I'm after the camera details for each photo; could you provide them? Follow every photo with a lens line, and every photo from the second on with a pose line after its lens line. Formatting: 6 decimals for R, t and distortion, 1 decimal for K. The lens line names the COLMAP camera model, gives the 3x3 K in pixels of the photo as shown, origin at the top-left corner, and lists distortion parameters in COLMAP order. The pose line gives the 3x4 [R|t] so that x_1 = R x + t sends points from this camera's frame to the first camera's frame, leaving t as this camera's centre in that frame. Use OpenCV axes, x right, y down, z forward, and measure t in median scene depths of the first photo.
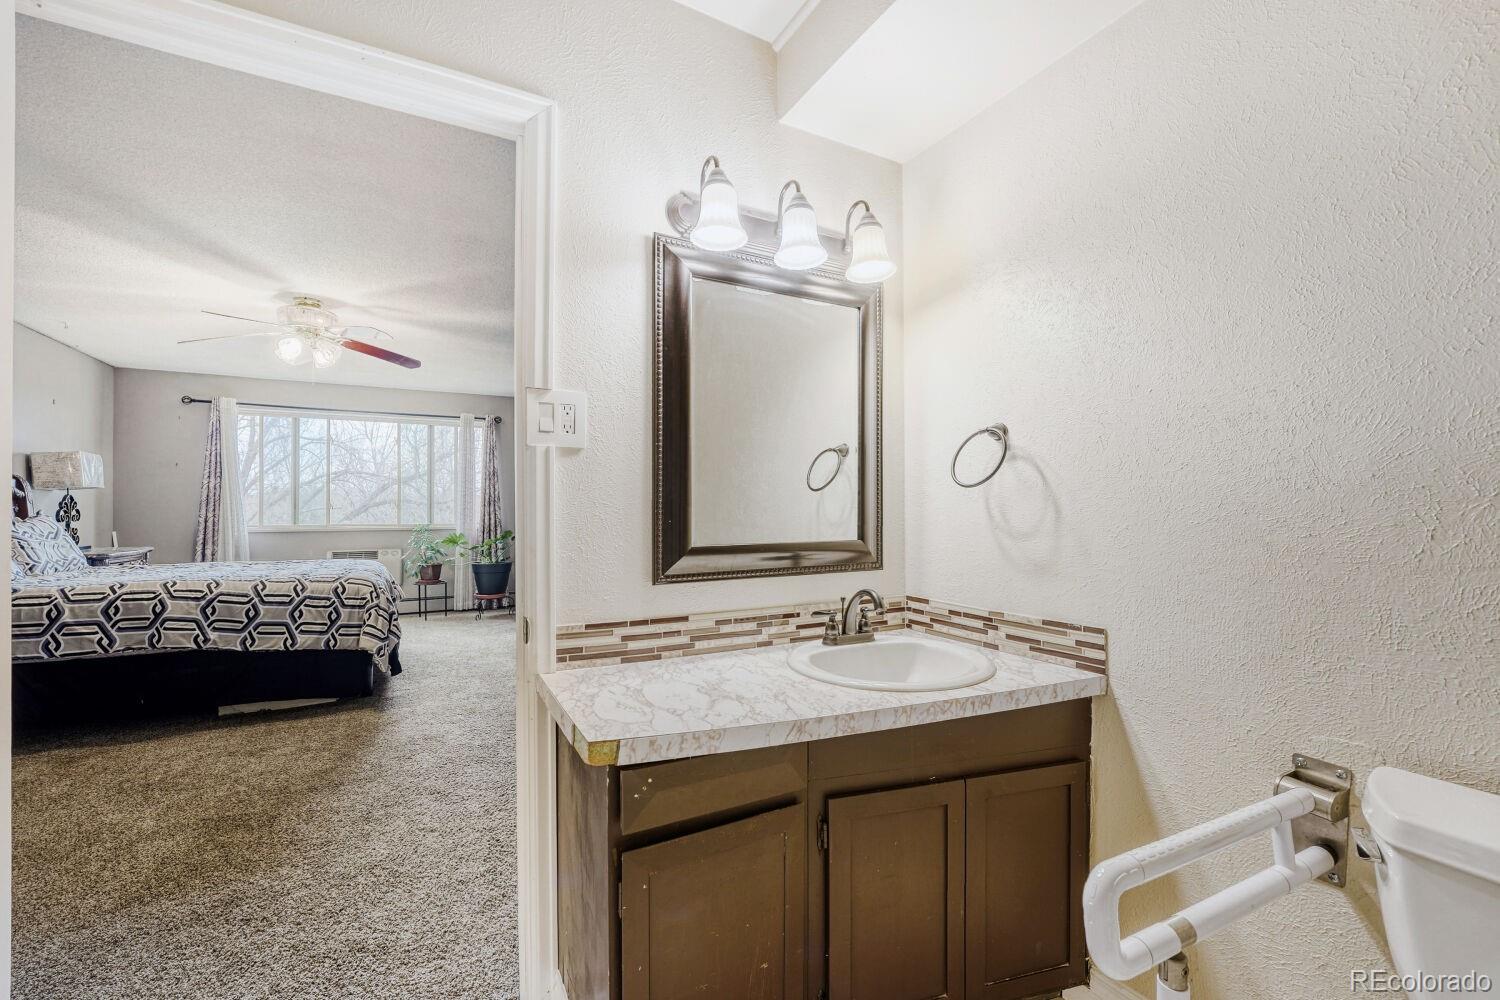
lens RADIAL K [[611.6, 0, 735.7], [0, 611.6, 497.9], [0, 0, 1]] dist [-0.023987, 0.002519]
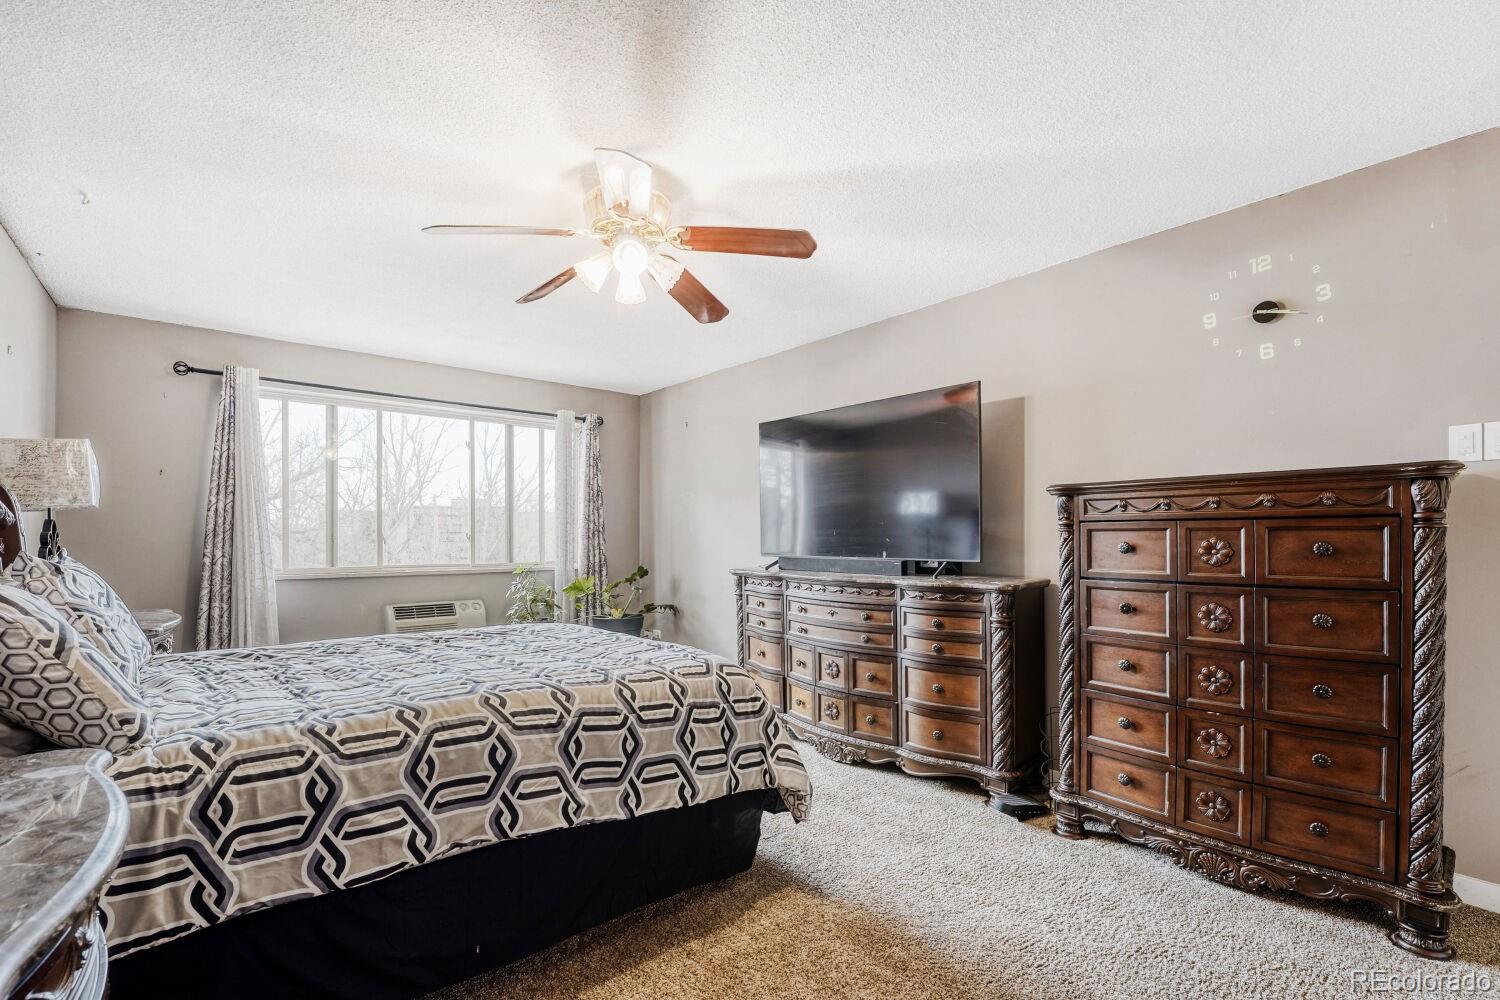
lens RADIAL K [[643.3, 0, 688.4], [0, 643.3, 524.4], [0, 0, 1]] dist [-0.030281, -0.000649]
pose [[0.982577, 0.003688, 0.185821, -0.824416], [-0.002995, 0.999987, -0.004010, -0.000923], [-0.185834, 0.003383, 0.982575, 0.416555]]
